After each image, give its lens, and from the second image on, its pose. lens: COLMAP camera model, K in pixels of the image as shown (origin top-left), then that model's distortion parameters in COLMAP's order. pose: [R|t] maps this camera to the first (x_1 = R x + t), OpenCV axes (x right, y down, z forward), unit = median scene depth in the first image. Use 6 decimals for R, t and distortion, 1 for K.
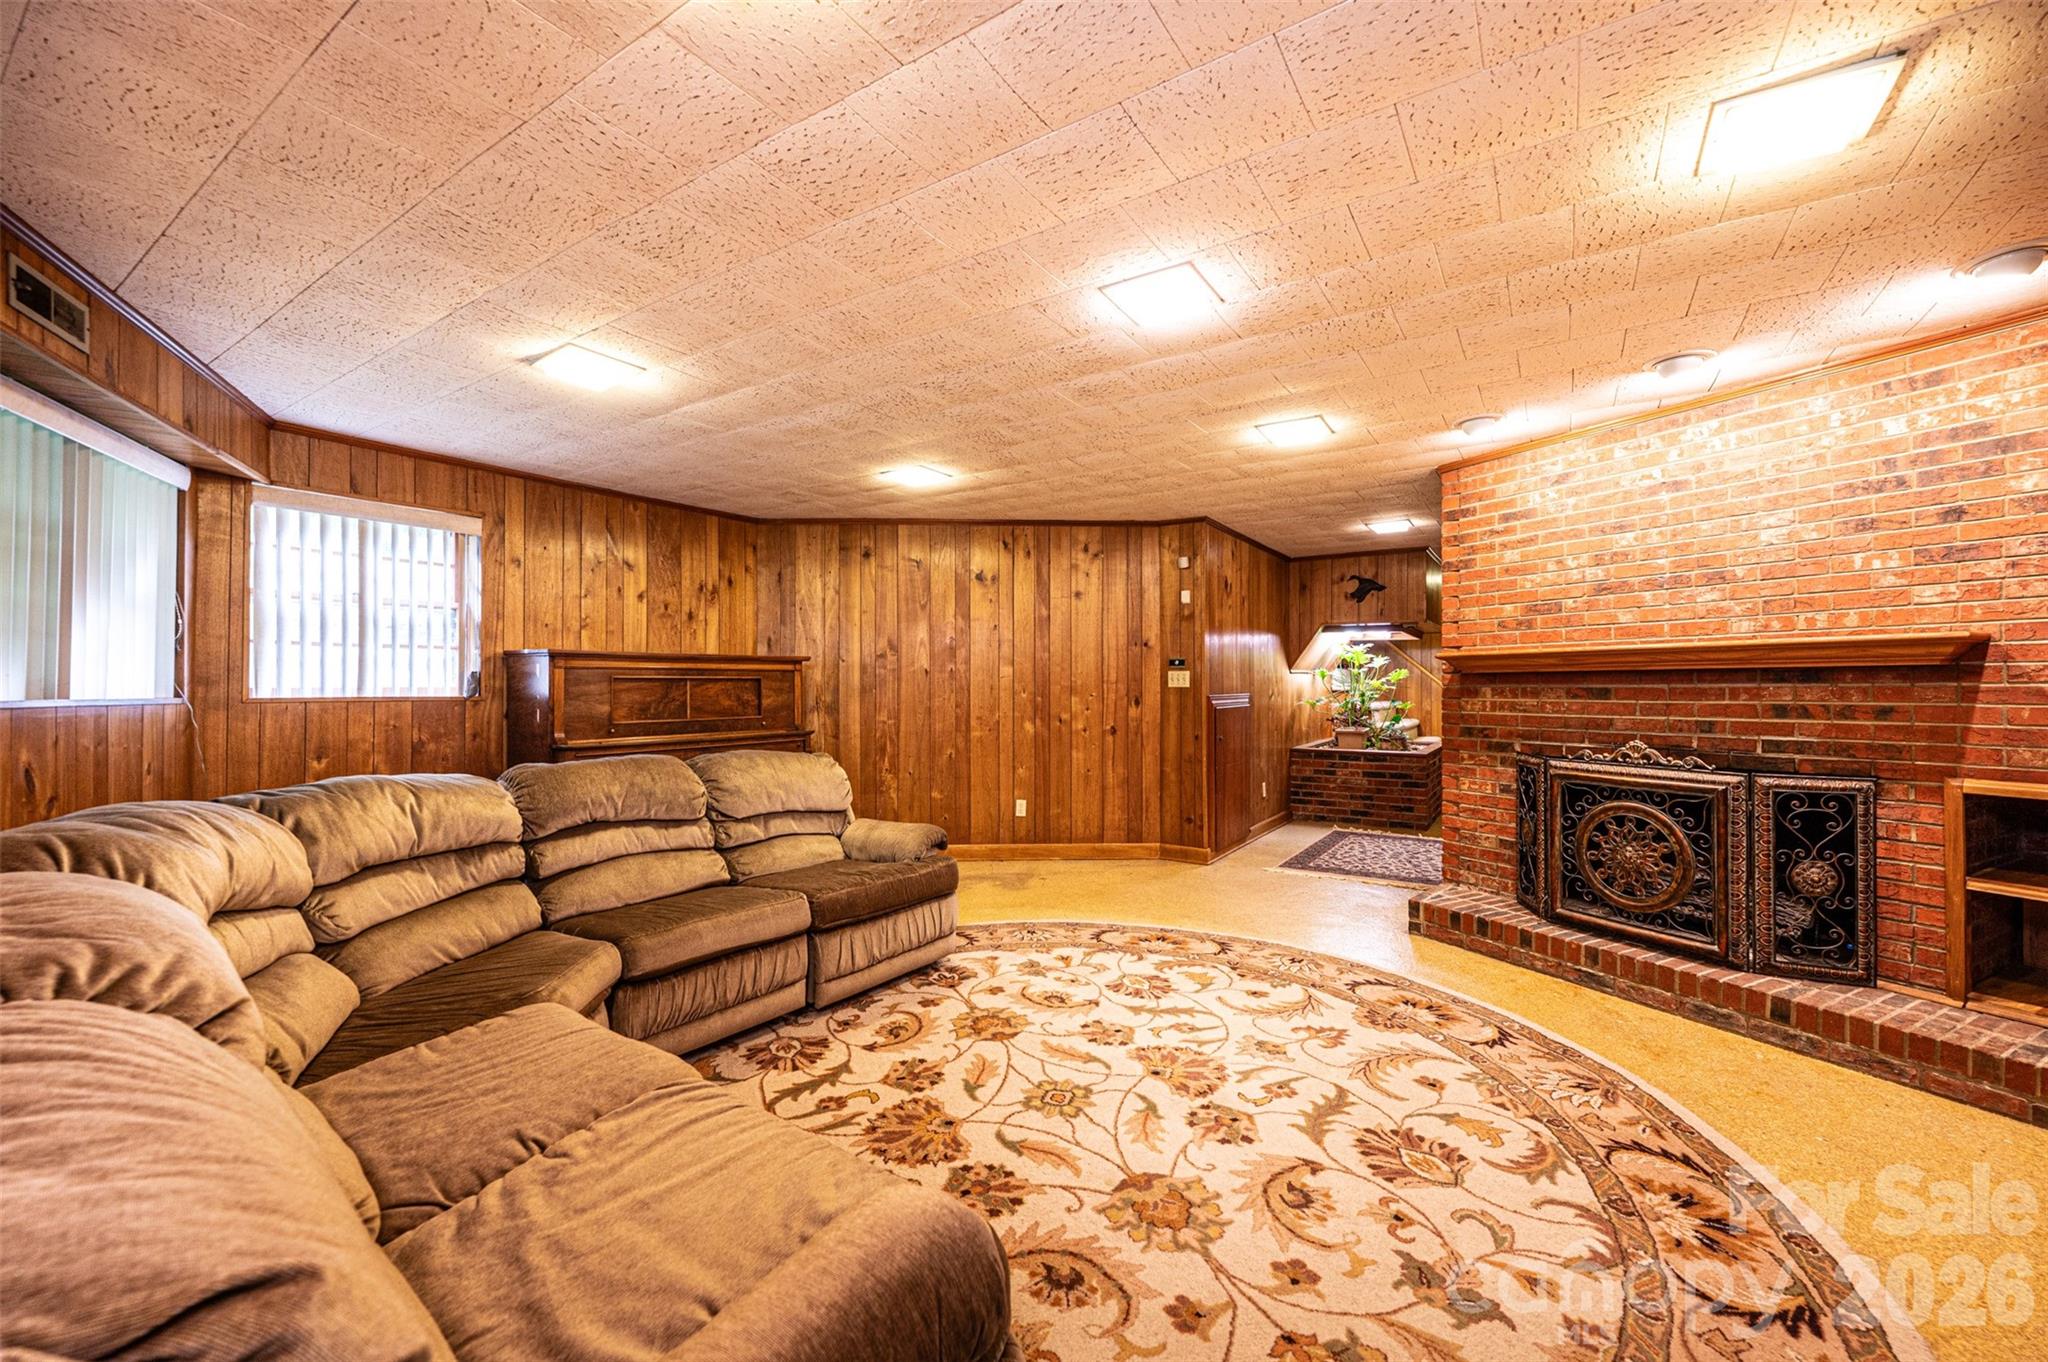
lens RADIAL K [[811.4, 0, 1028.0], [0, 811.4, 678.1], [0, 0, 1]] dist [-0.001873, 0.000360]
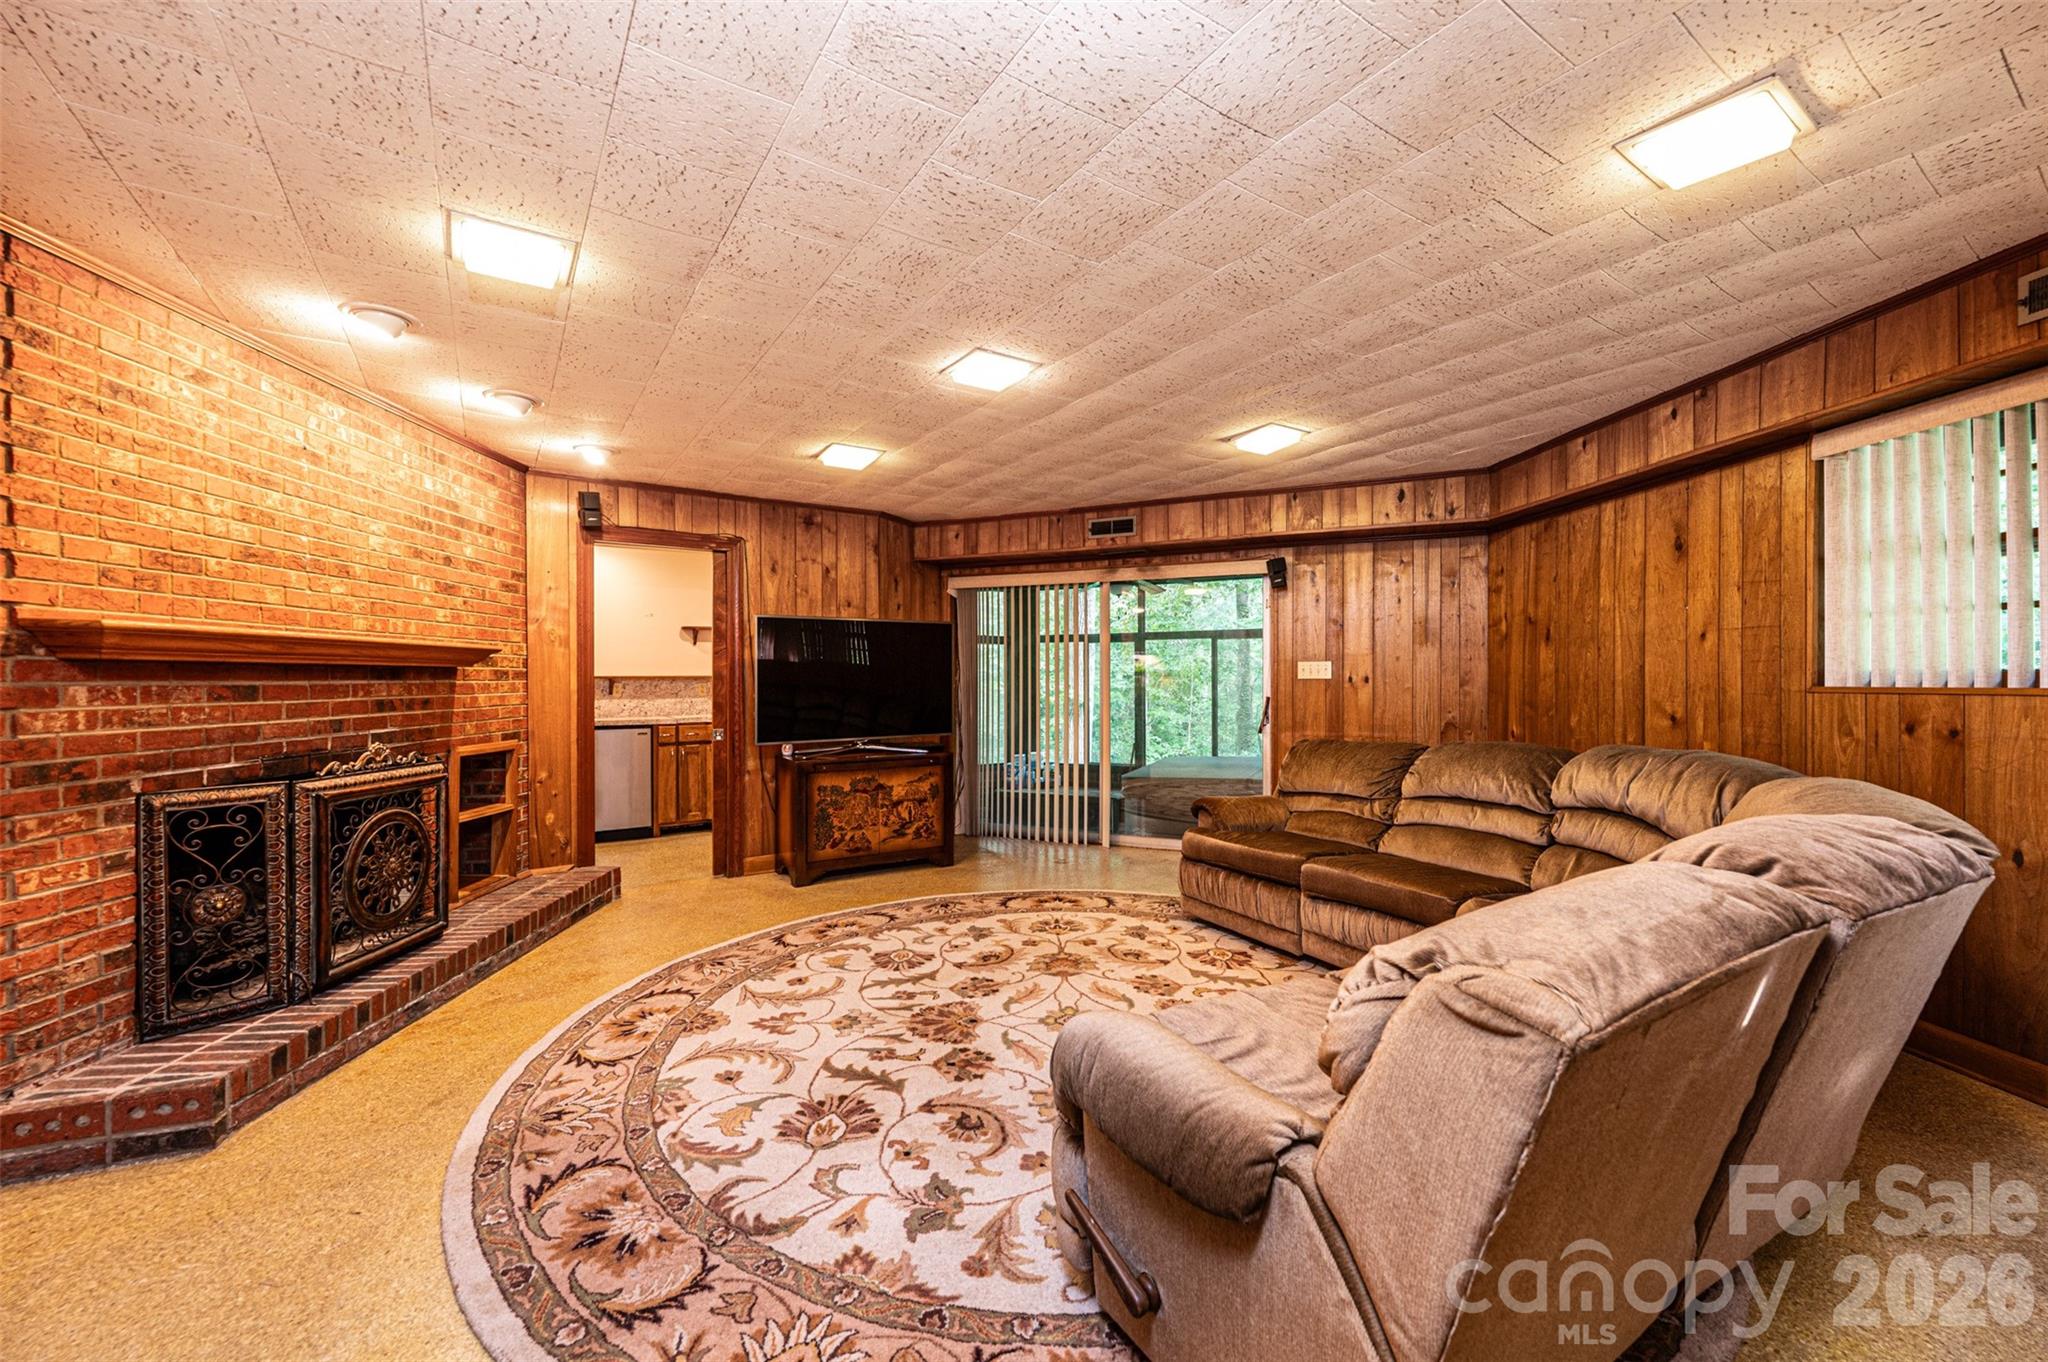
lens RADIAL K [[811.4, 0, 1025.0], [0, 811.4, 683.8], [0, 0, 1]] dist [-0.001873, 0.000360]
pose [[-0.915962, 0.004139, 0.401243, -0.282716], [0.002120, 0.999983, -0.005476, 0.017882], [-0.401259, -0.004166, -0.915955, 1.559343]]
